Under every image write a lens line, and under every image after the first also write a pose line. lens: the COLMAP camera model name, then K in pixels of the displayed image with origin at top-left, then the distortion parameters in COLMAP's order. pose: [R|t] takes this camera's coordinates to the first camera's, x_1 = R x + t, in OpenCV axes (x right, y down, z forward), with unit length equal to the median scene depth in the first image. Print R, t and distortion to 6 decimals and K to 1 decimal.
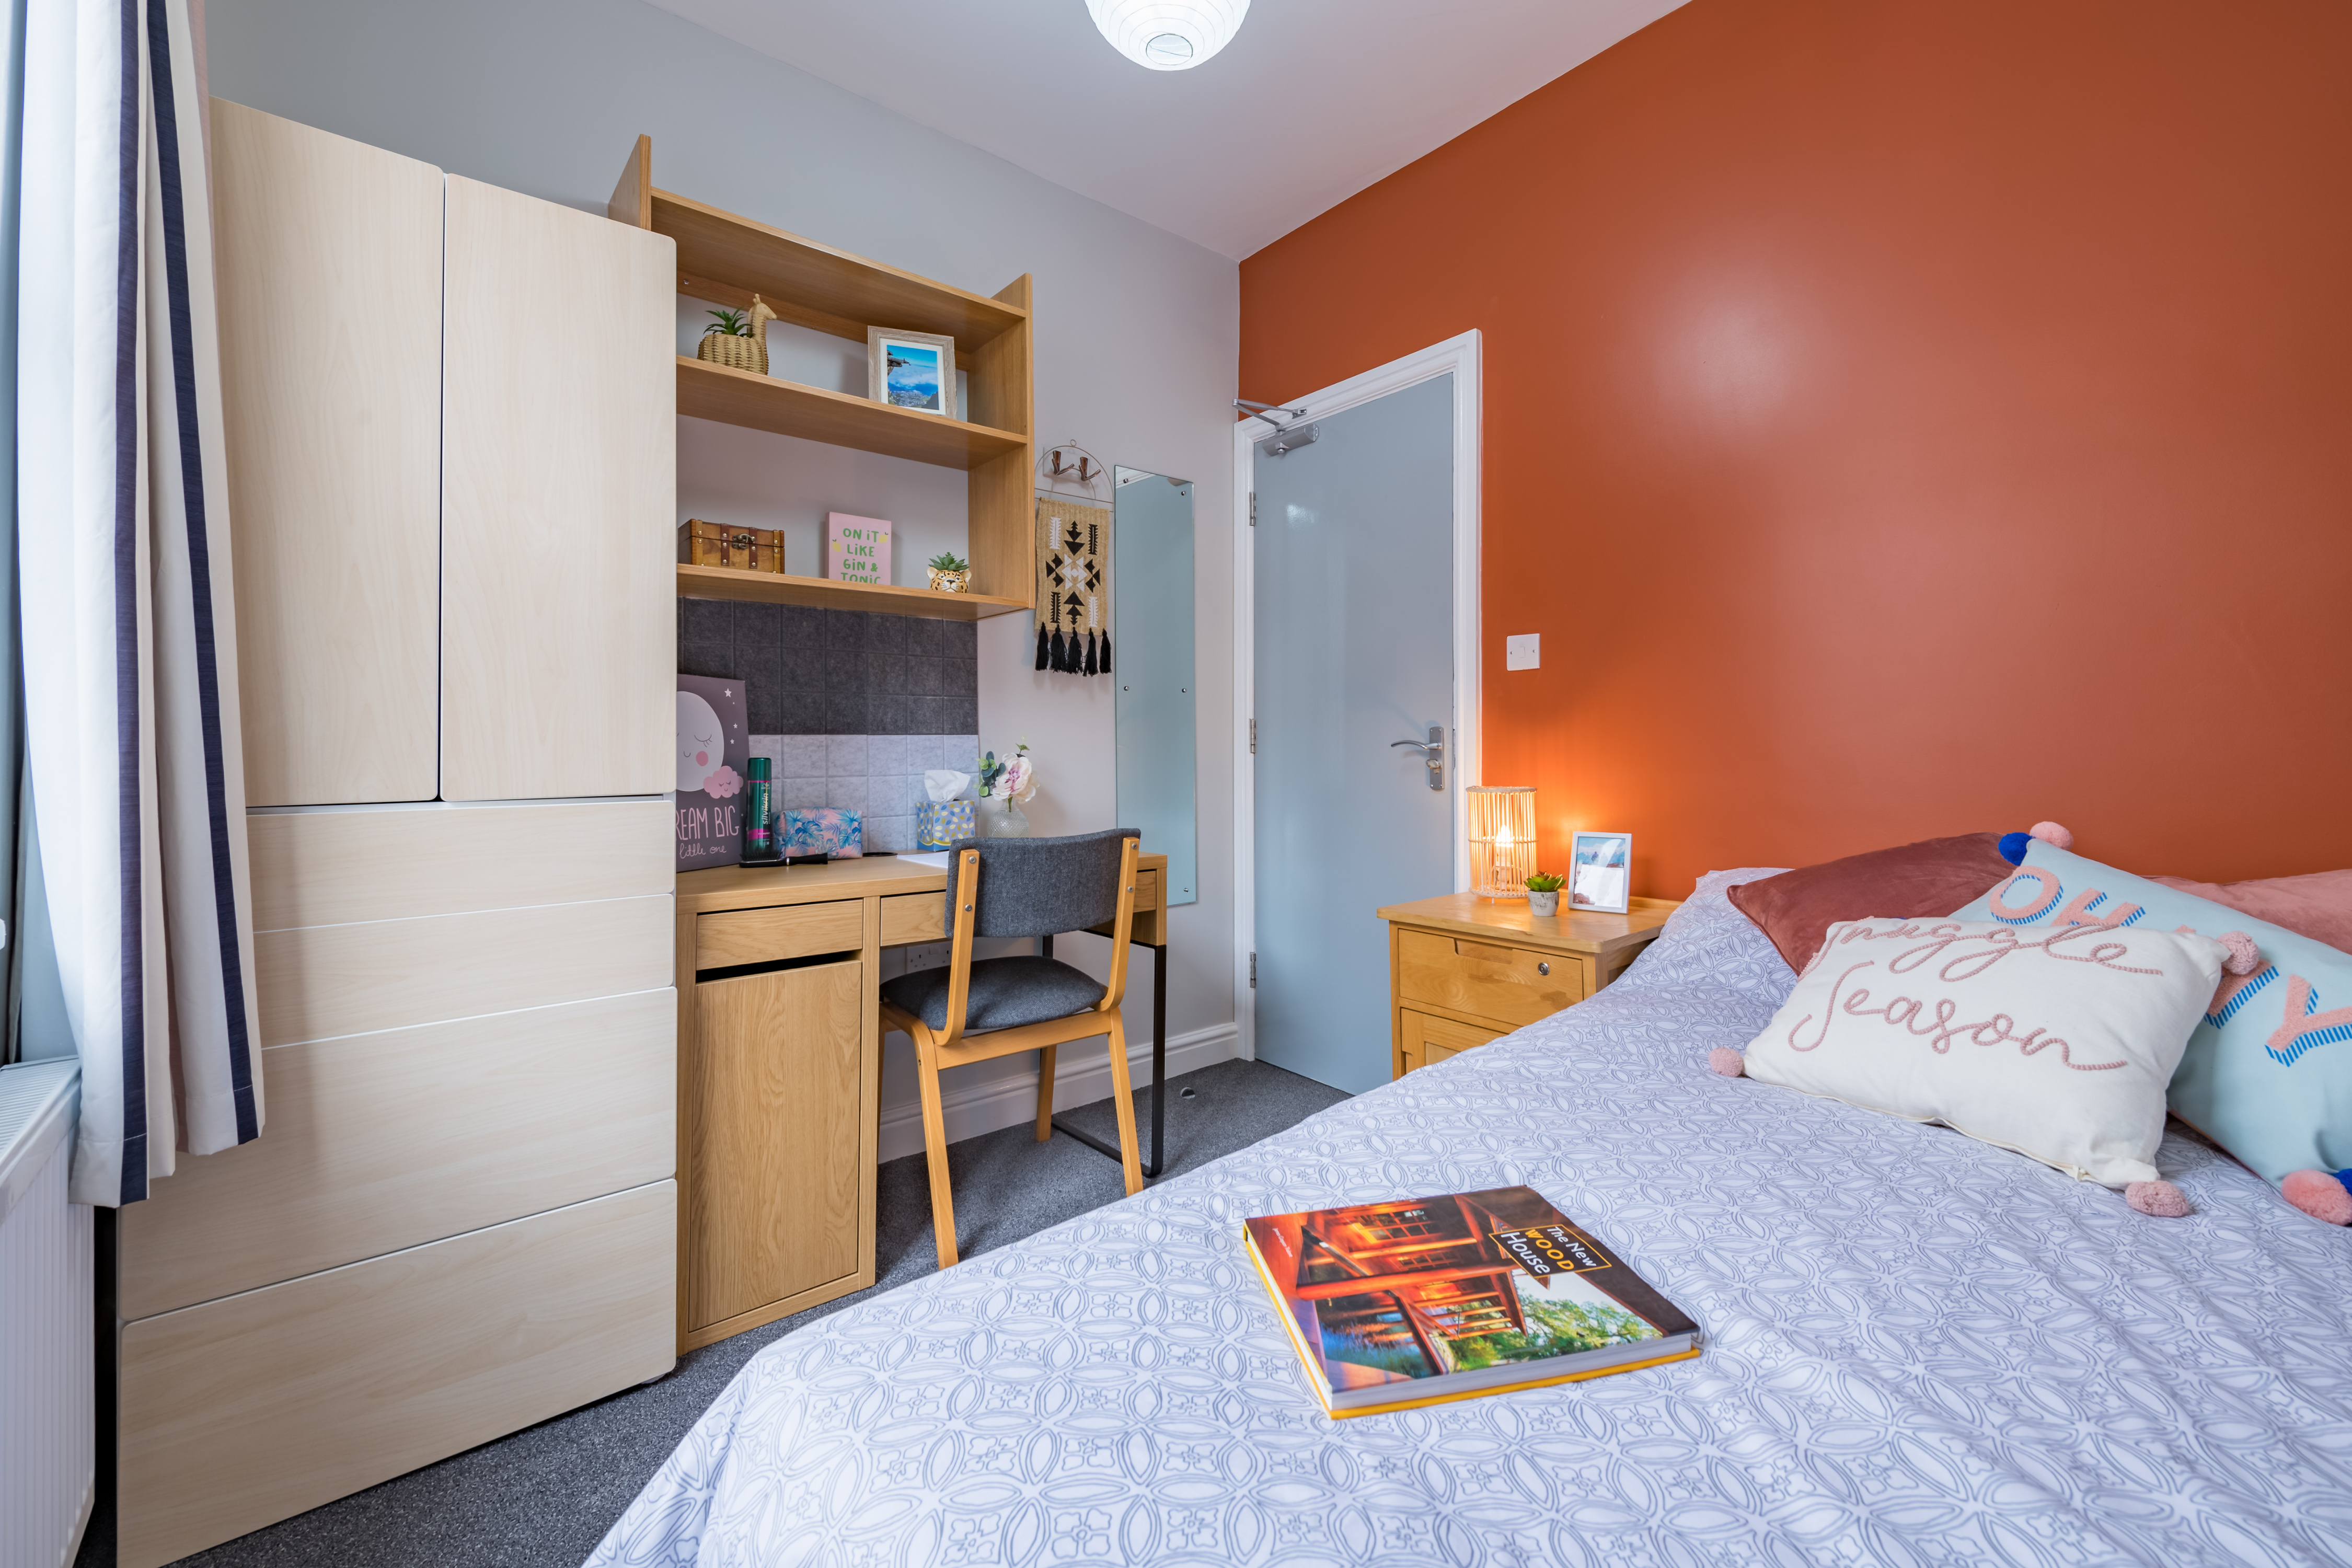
lens RADIAL K [[958.1, 0, 1174.8], [0, 958.1, 708.6], [0, 0, 1]] dist [-0.001072, -0.003678]
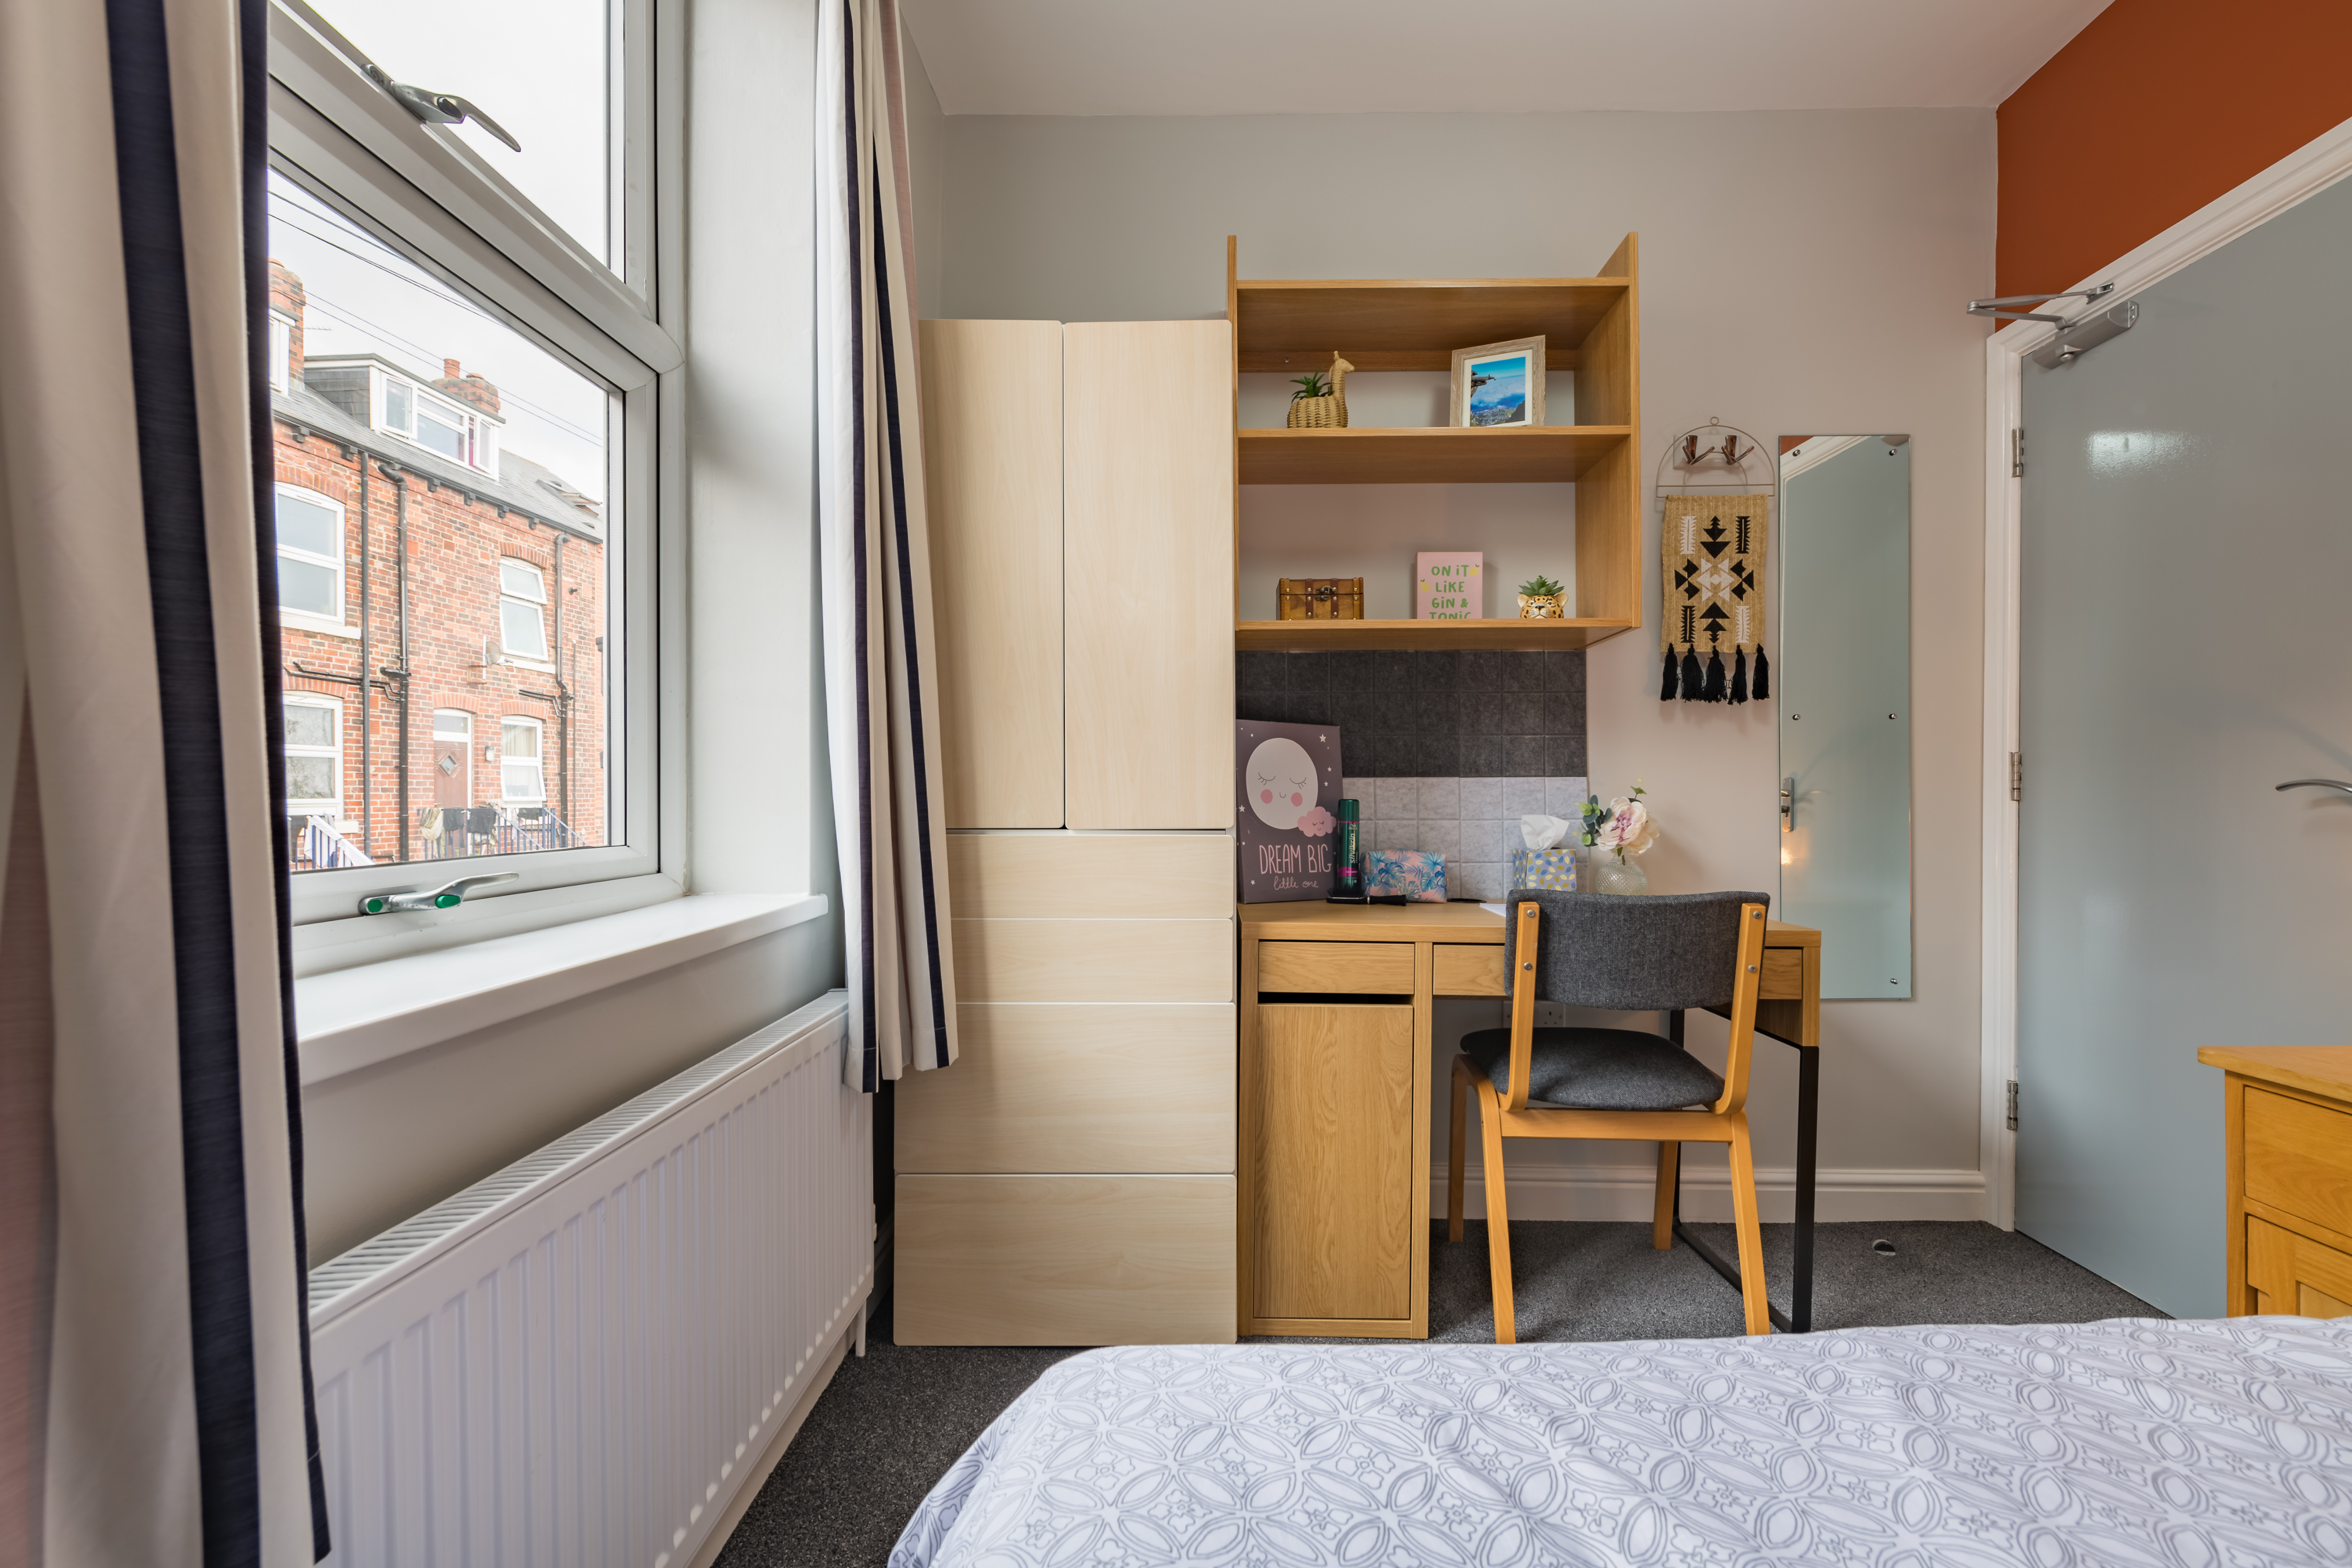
lens RADIAL K [[954.4, 0, 1176.0], [0, 954.4, 784.0], [0, 0, 1]] dist [0.000891, -0.003888]
pose [[0.754421, -0.002622, -0.656385, 0.100299], [0.021611, 0.999549, 0.020846, 0.008292], [0.656035, -0.029912, 0.754138, 0.087036]]
